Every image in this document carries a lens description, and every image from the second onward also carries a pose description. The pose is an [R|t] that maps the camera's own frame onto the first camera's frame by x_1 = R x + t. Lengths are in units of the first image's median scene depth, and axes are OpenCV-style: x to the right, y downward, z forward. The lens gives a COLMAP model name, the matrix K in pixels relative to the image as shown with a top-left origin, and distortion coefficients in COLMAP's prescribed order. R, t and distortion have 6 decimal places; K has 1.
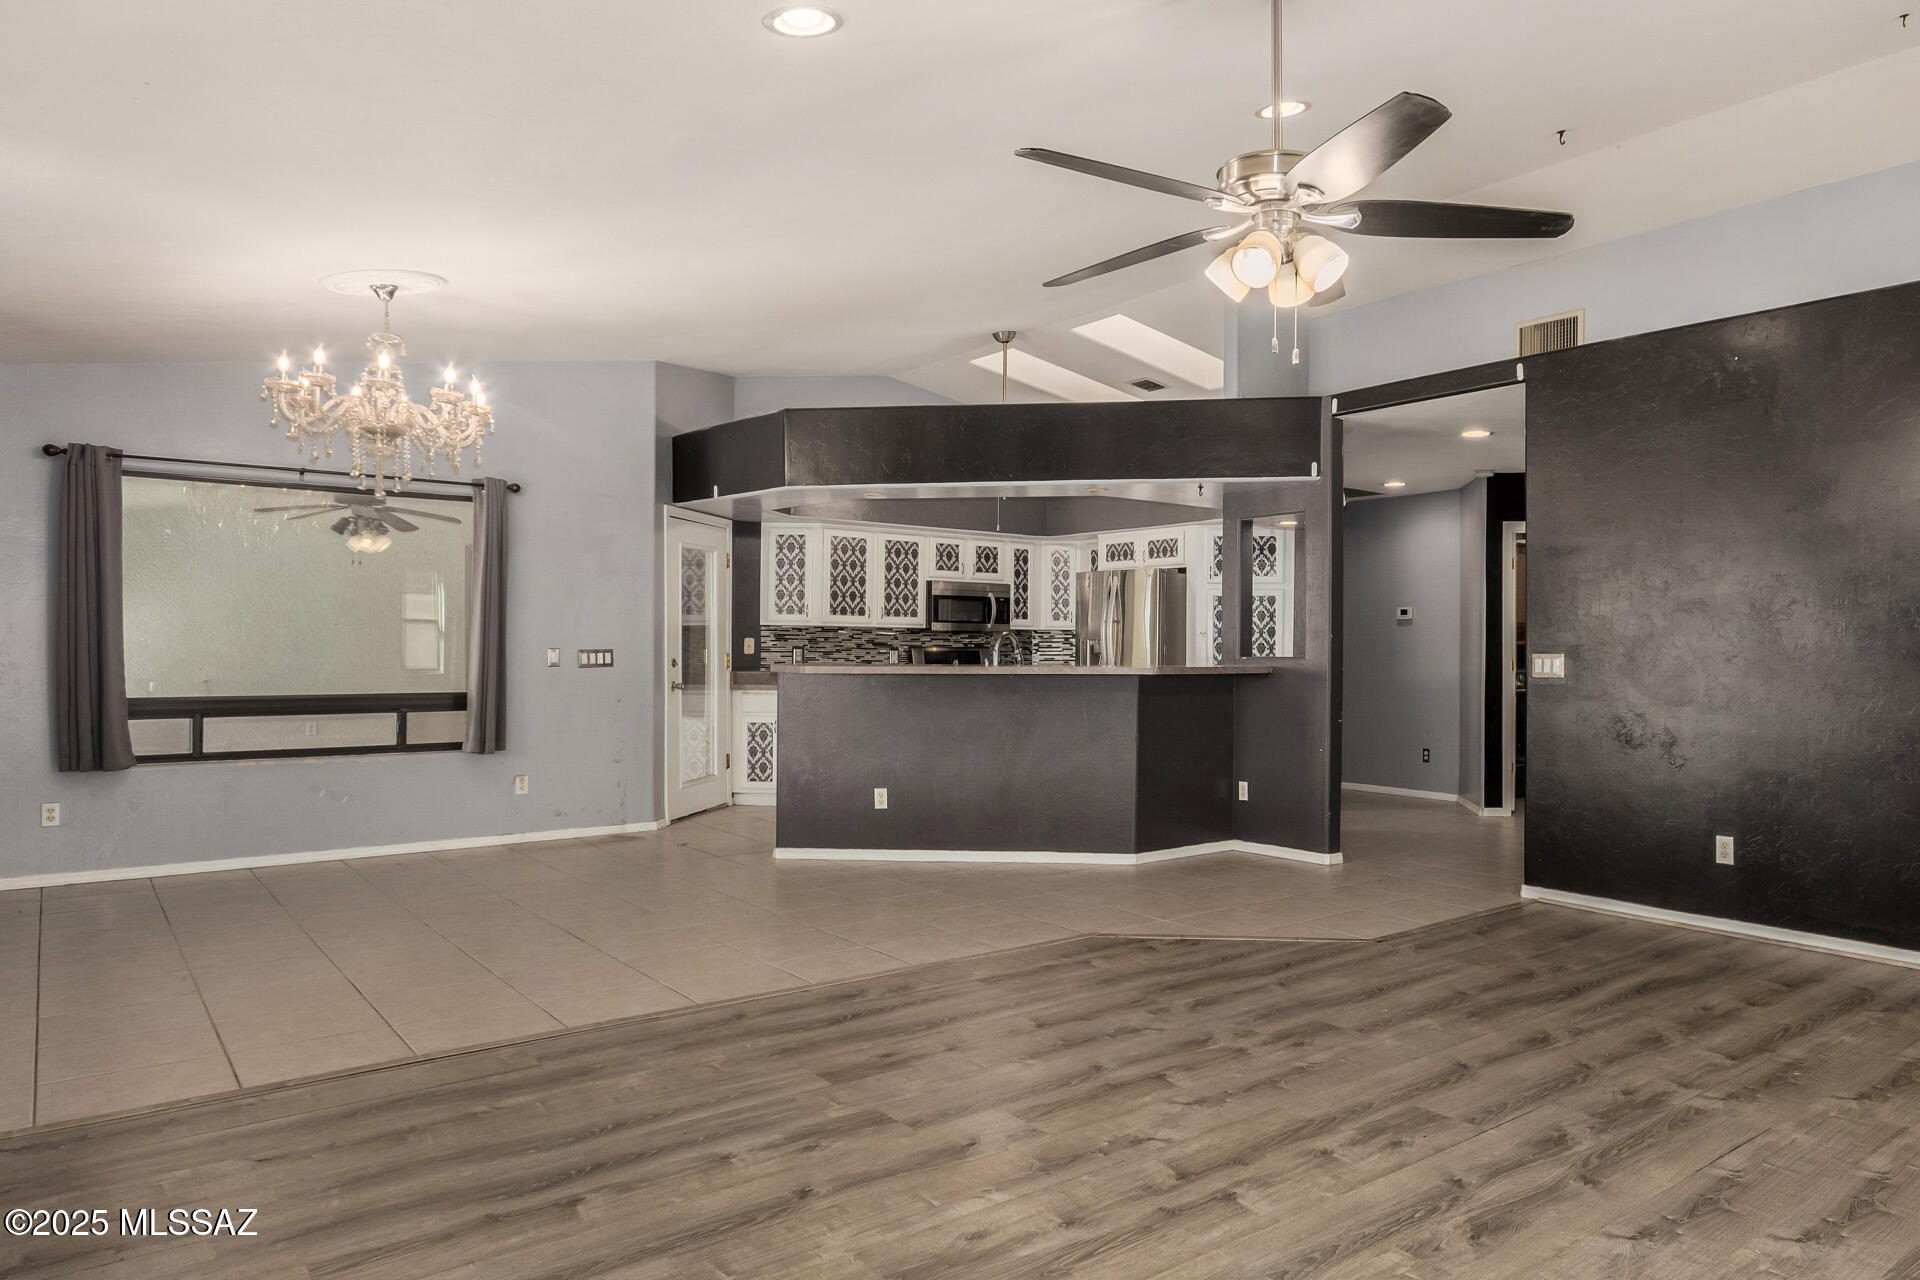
lens RADIAL K [[1244.7, 0, 1132.4], [0, 1244.7, 653.2], [0, 0, 1]] dist [0.011402, -0.000988]
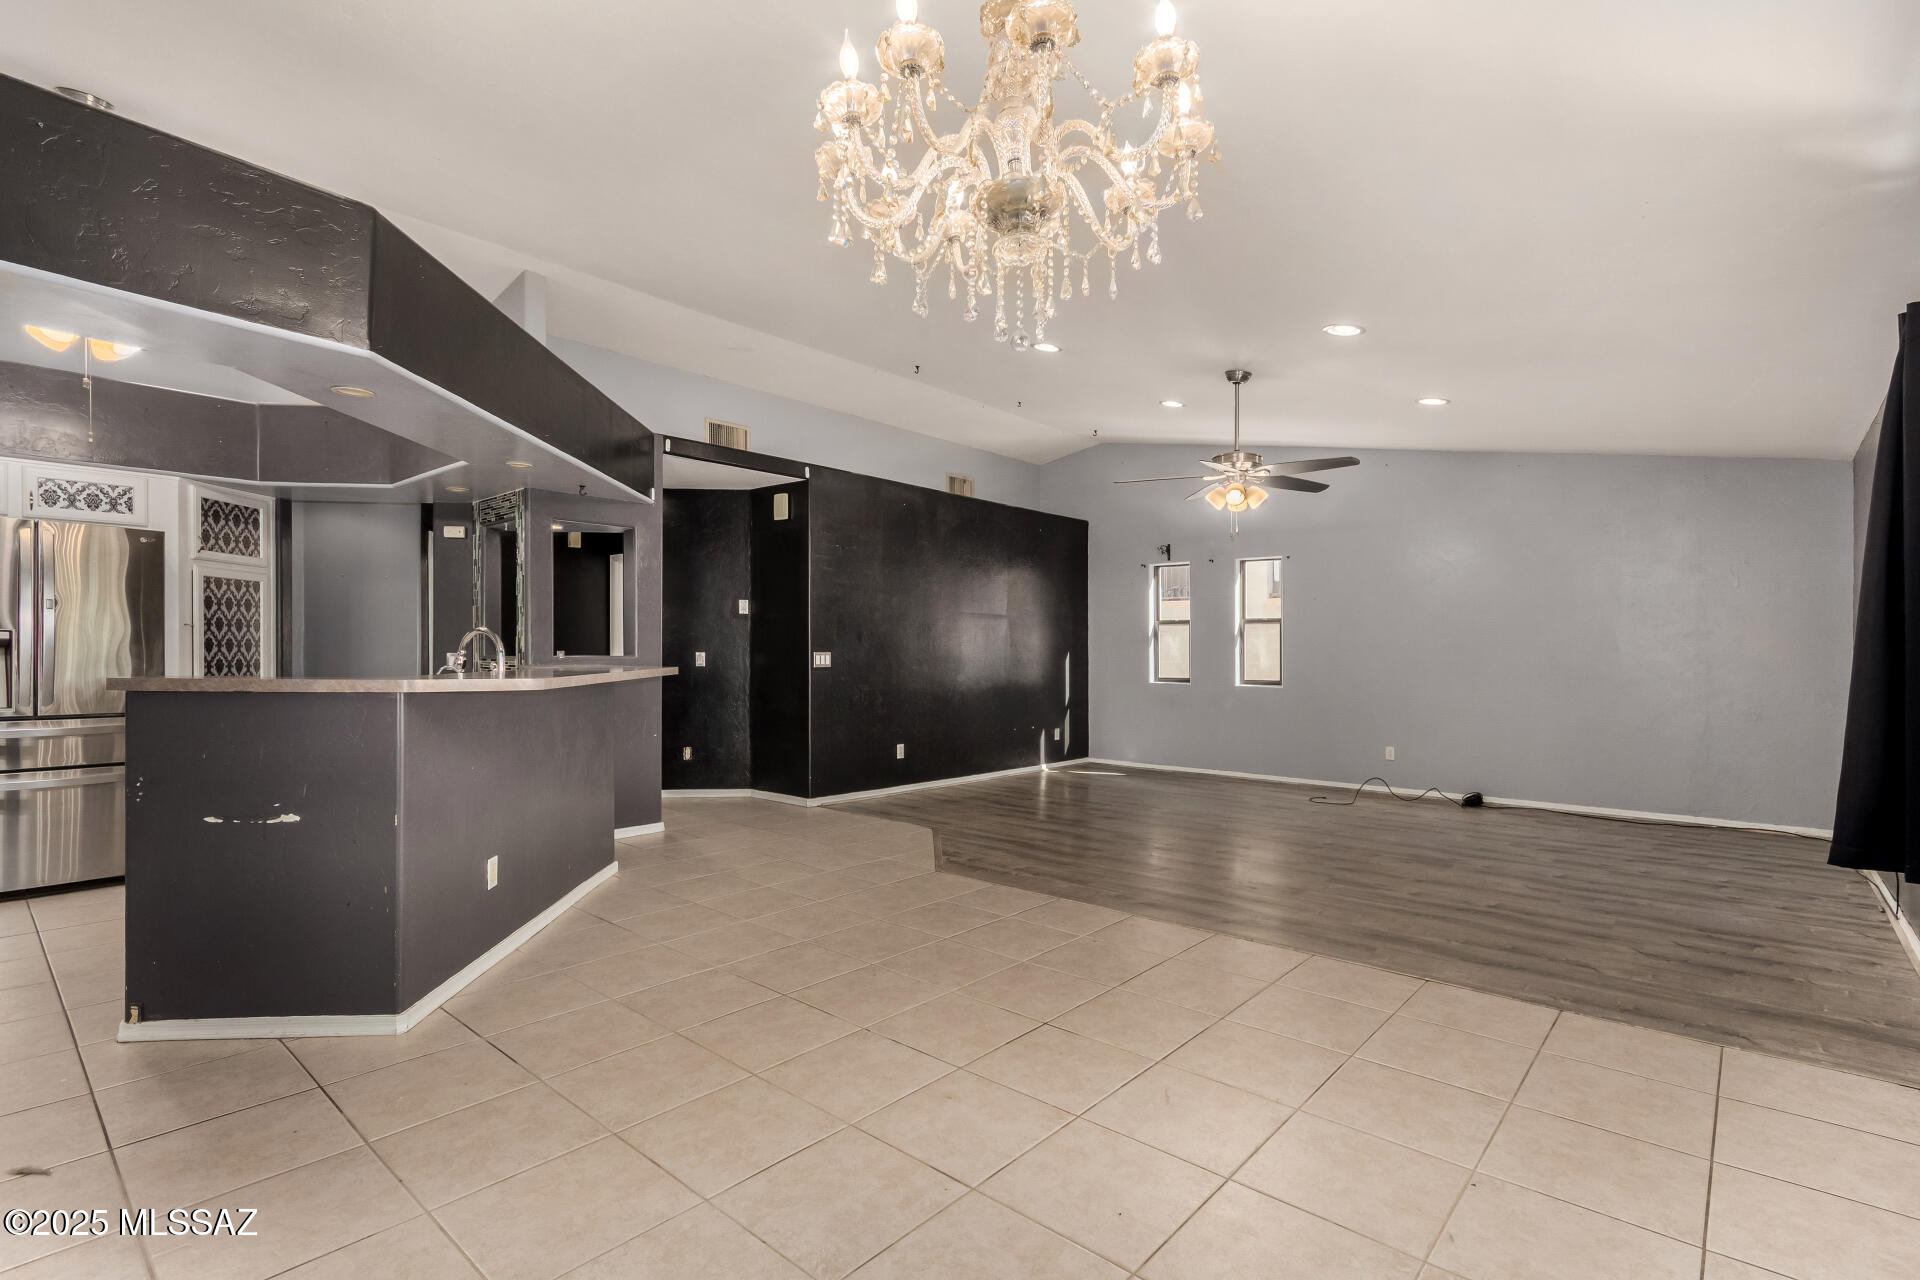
lens RADIAL K [[907.3, 0, 972.8], [0, 907.3, 653.4], [0, 0, 1]] dist [0.002380, 0.000978]
pose [[-0.144876, -0.009087, 0.989408, -0.578894], [-0.003350, 0.999957, 0.008693, -0.005565], [-0.989444, -0.002055, -0.144901, 0.652808]]
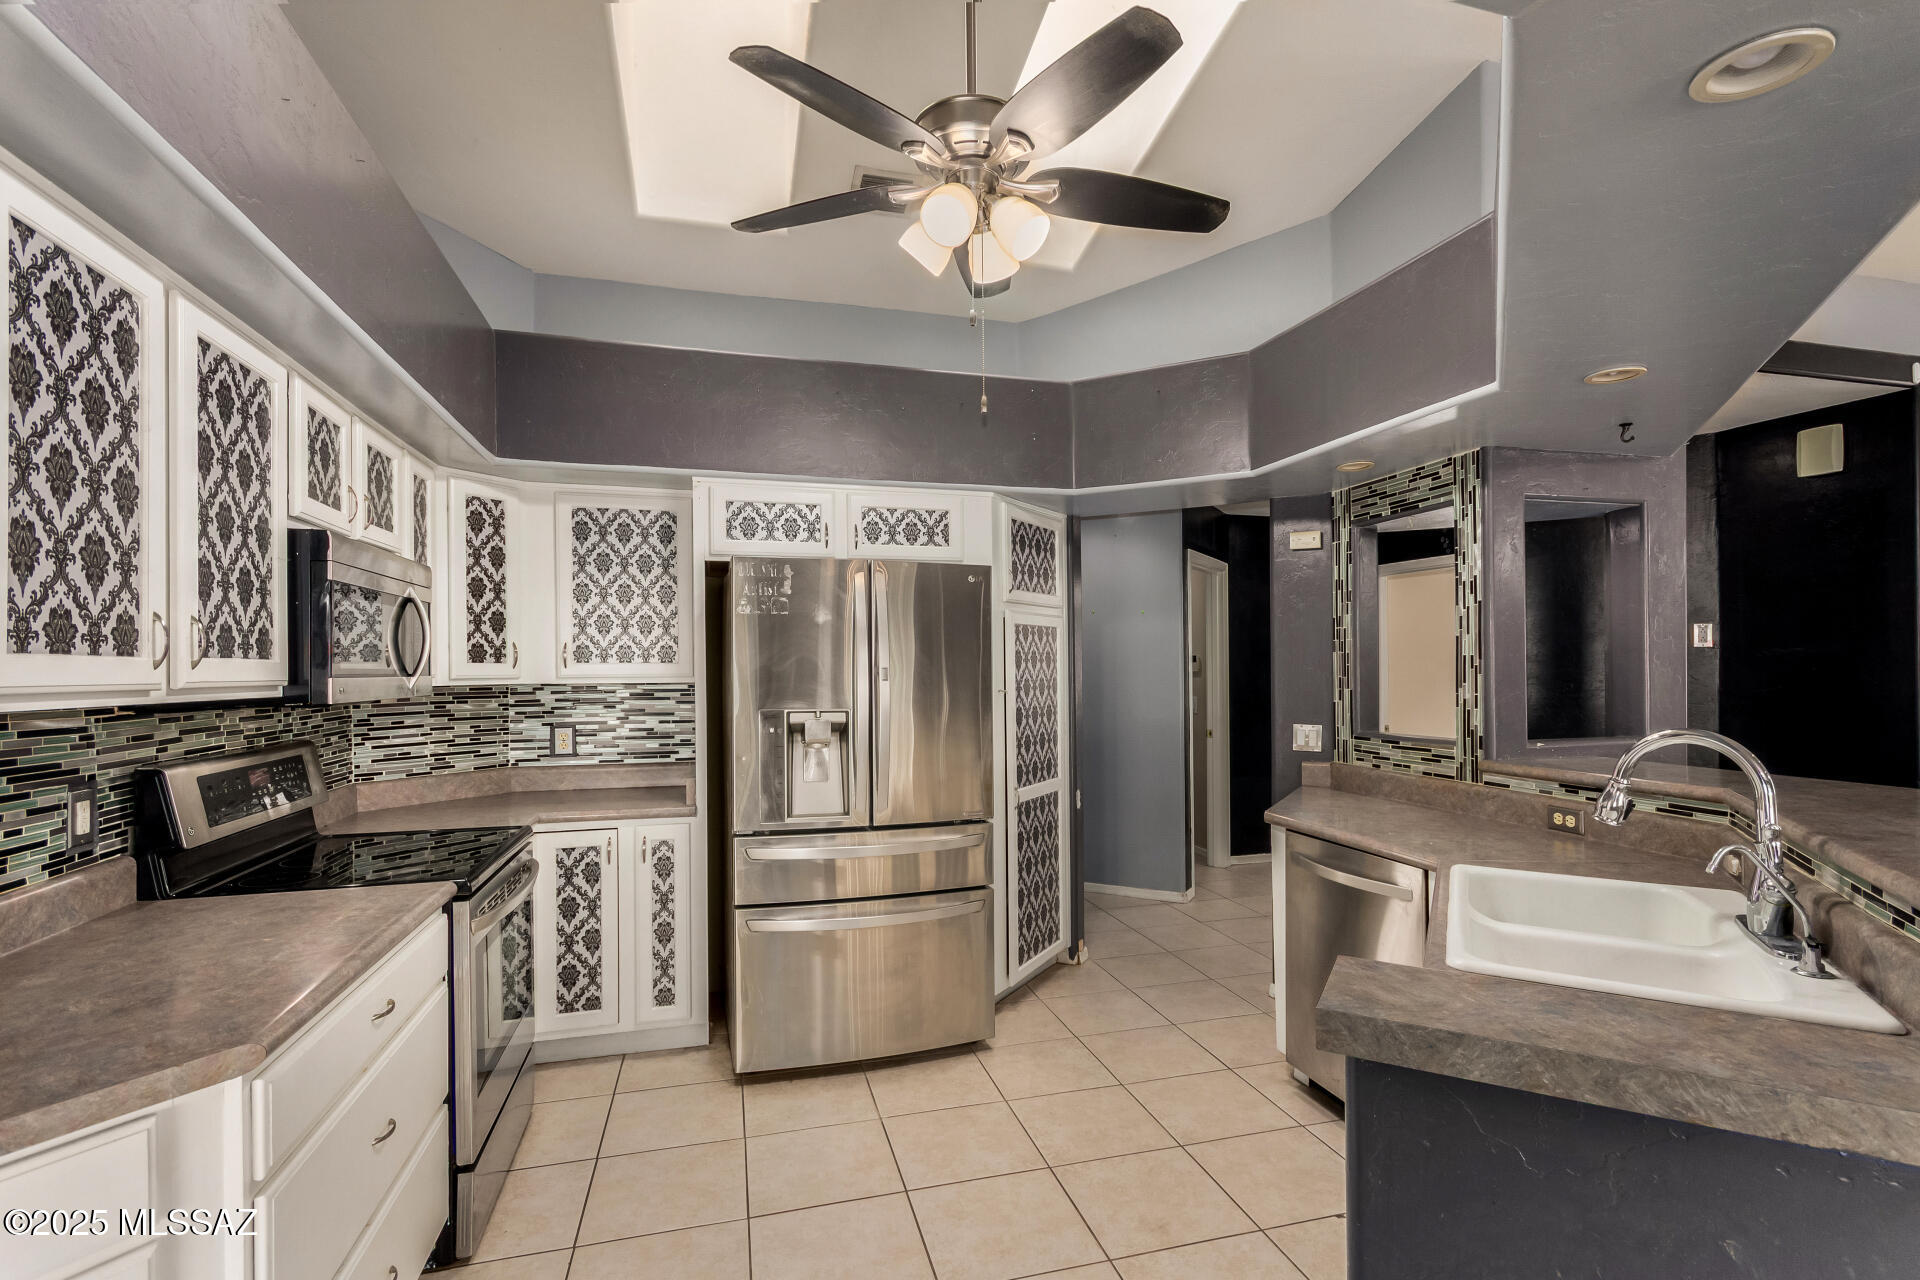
lens RADIAL K [[899.7, 0, 978.8], [0, 899.7, 670.1], [0, 0, 1]] dist [-0.000718, -0.000302]
pose [[0.418406, -0.012252, 0.908178, -0.327256], [0.012338, 0.999893, 0.007805, -0.029961], [-0.908176, 0.007939, 0.418512, 0.892009]]
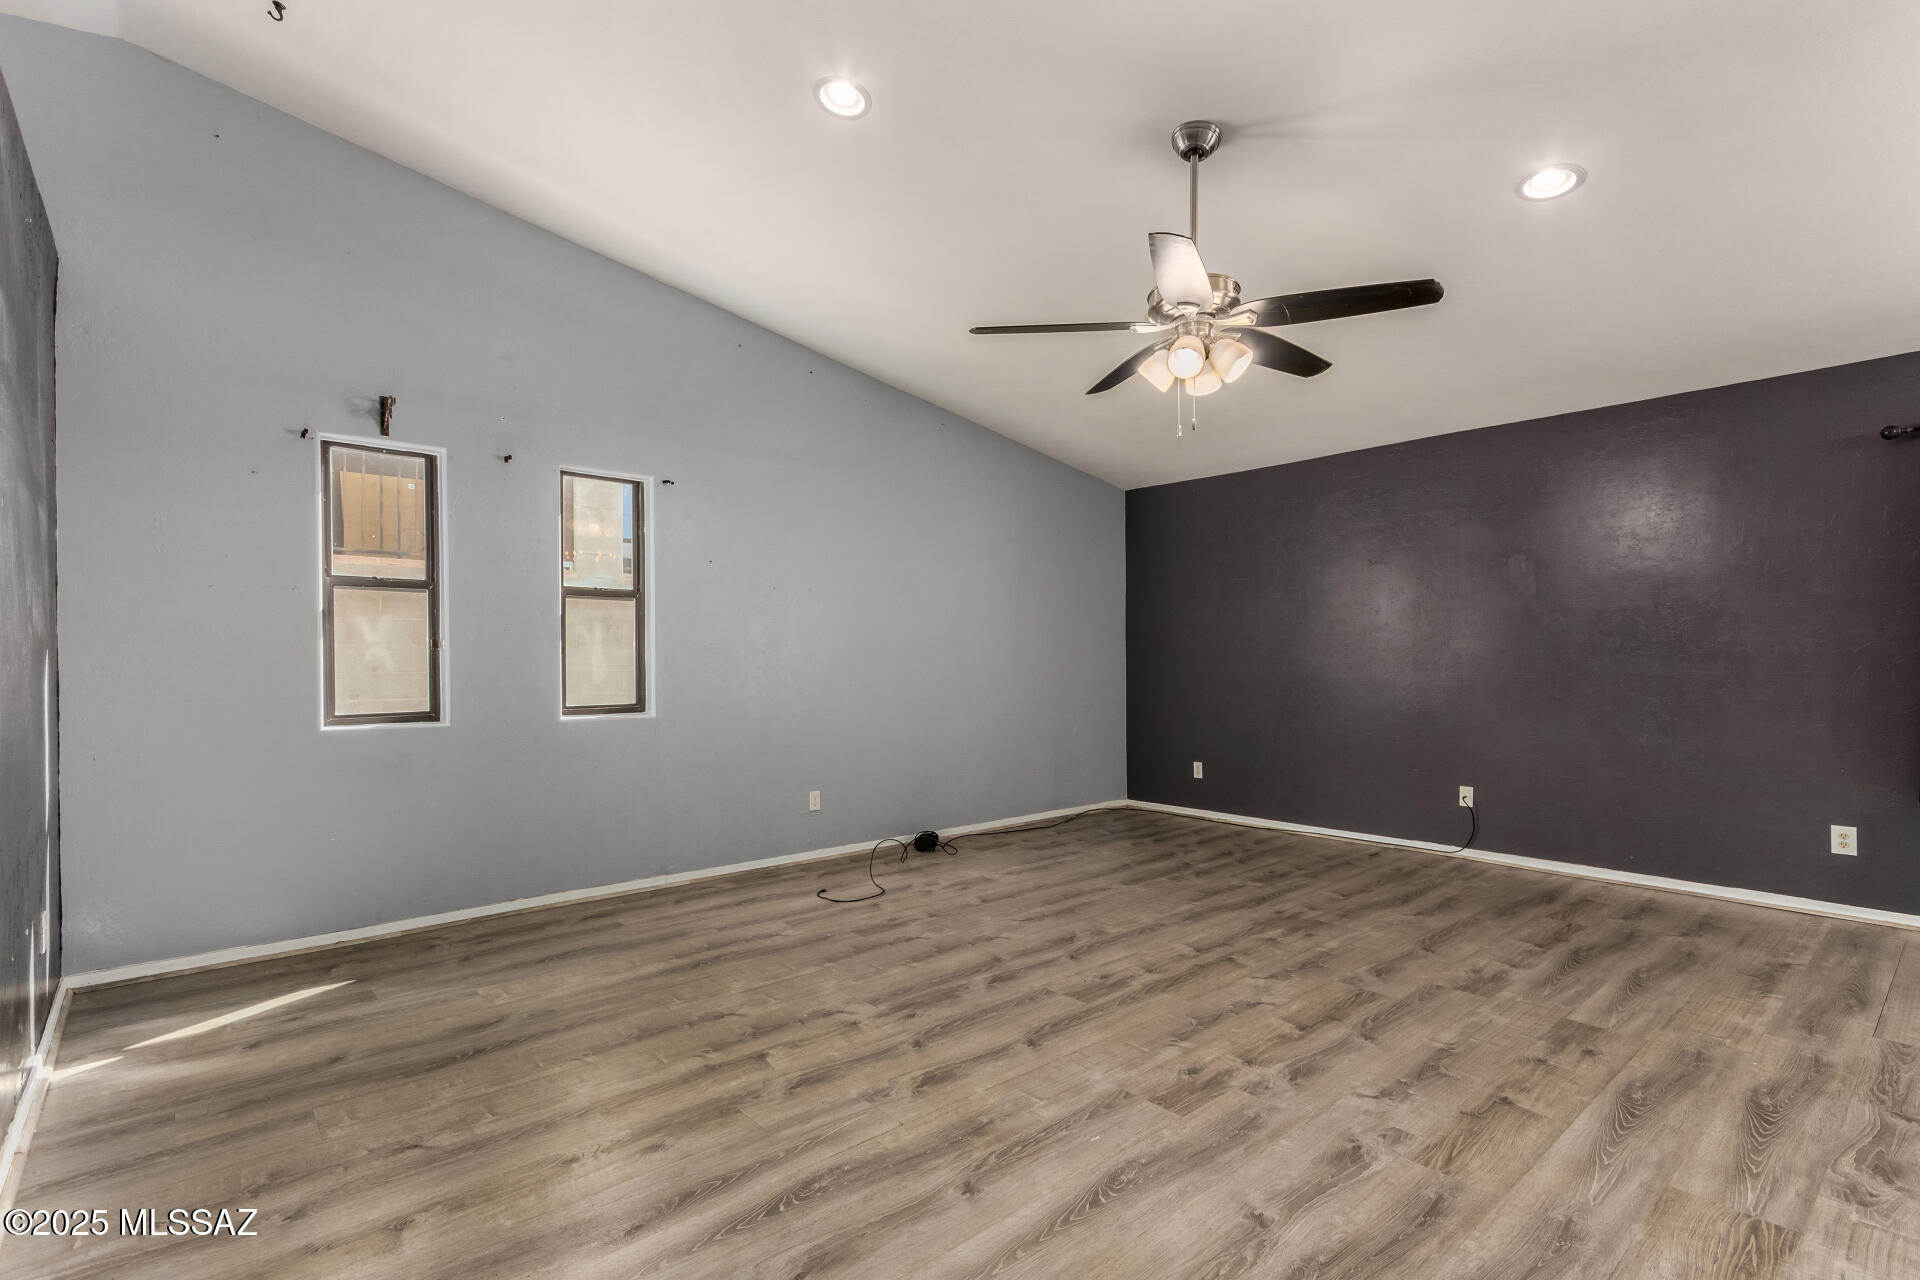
lens RADIAL K [[900.4, 0, 959.4], [0, 900.4, 649.4], [0, 0, 1]] dist [0.002926, 0.000670]
pose [[-0.999985, -0.004220, 0.003568, 0.133753], [-0.004233, 0.999985, -0.003610, -0.002047], [-0.003553, -0.003625, -0.999987, 0.728092]]
